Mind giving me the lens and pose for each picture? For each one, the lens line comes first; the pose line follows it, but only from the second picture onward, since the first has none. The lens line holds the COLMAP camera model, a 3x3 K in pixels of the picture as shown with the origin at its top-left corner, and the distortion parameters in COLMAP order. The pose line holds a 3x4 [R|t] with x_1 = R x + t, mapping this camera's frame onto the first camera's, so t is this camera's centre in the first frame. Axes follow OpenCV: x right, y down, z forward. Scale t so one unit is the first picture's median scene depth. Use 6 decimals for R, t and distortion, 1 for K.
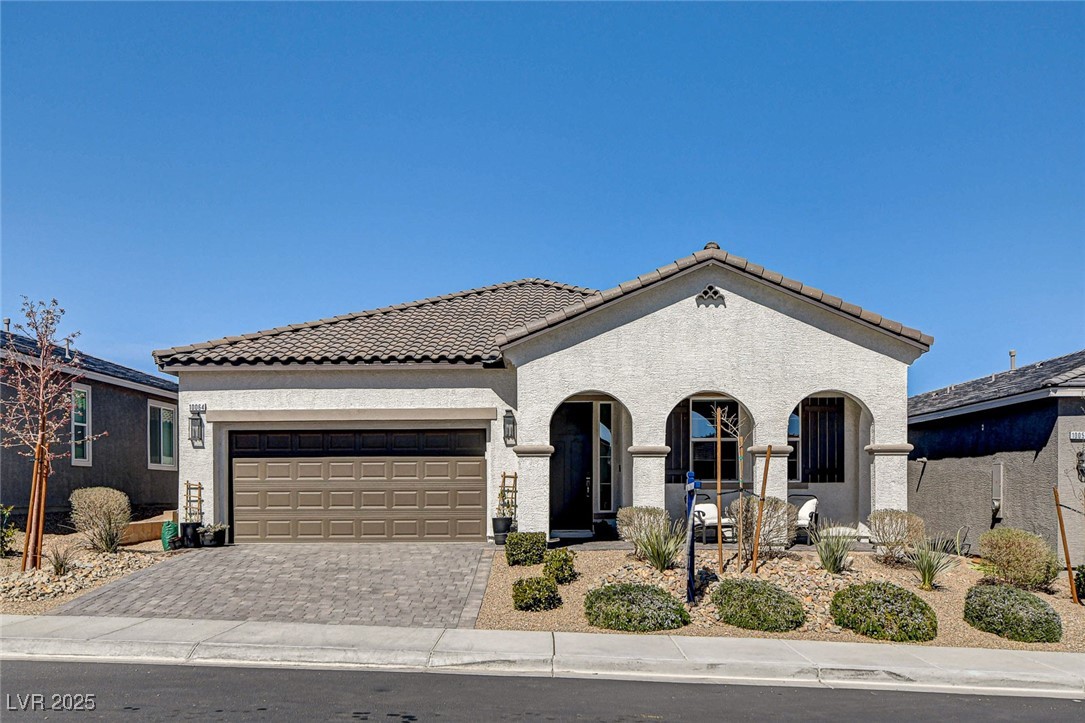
lens RADIAL K [[922.8, 0, 546.0], [0, 922.8, 364.3], [0, 0, 1]] dist [-0.004673, 0.033625]
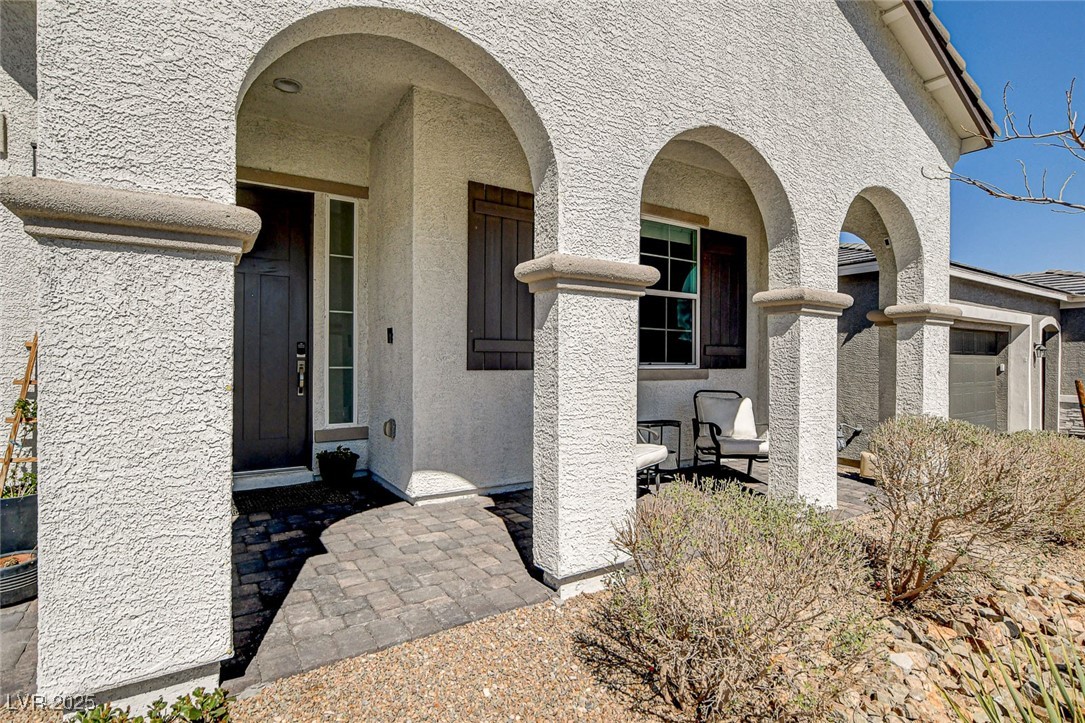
lens RADIAL K [[528.5, 0, 535.4], [0, 528.5, 366.3], [0, 0, 1]] dist [-0.024510, 0.001555]
pose [[0.827768, 0.000188, 0.561070, -0.006320], [-0.083407, 0.988930, 0.122721, 0.102339], [-0.554836, -0.148381, 0.818621, 0.850682]]
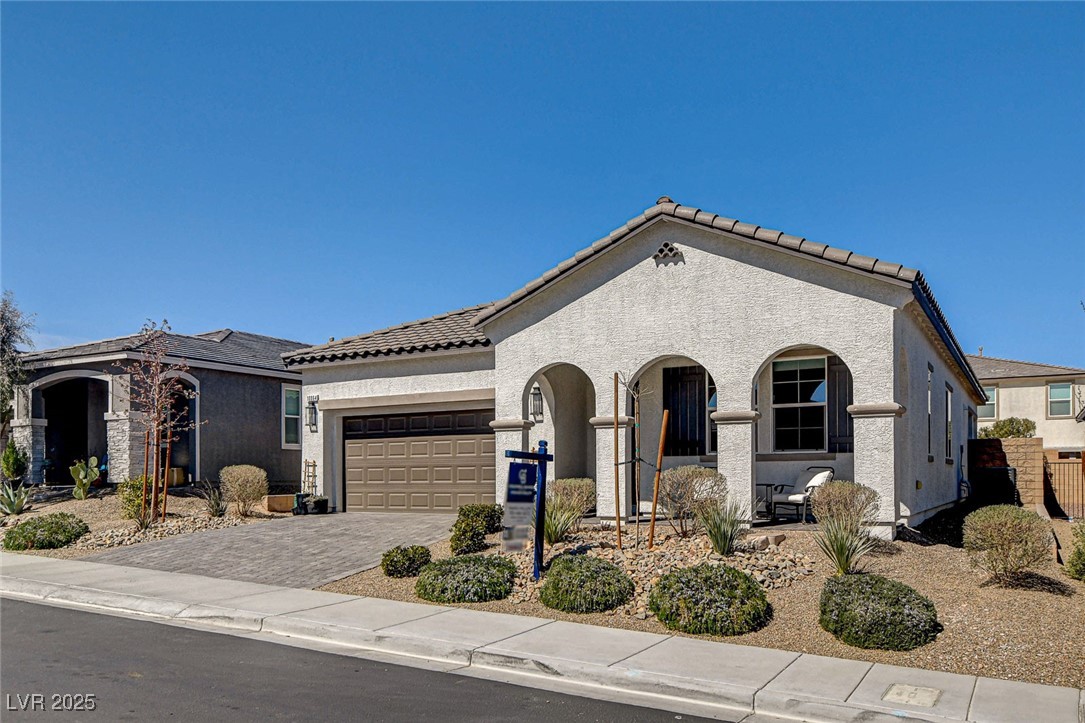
lens RADIAL K [[857.3, 0, 540.0], [0, 857.3, 359.2], [0, 0, 1]] dist [-0.001958, 0.017868]
pose [[0.882308, -0.066424, -0.465961, 0.460786], [0.068489, 0.997573, -0.012523, 0.034192], [0.465662, -0.020864, 0.884716, 0.172283]]
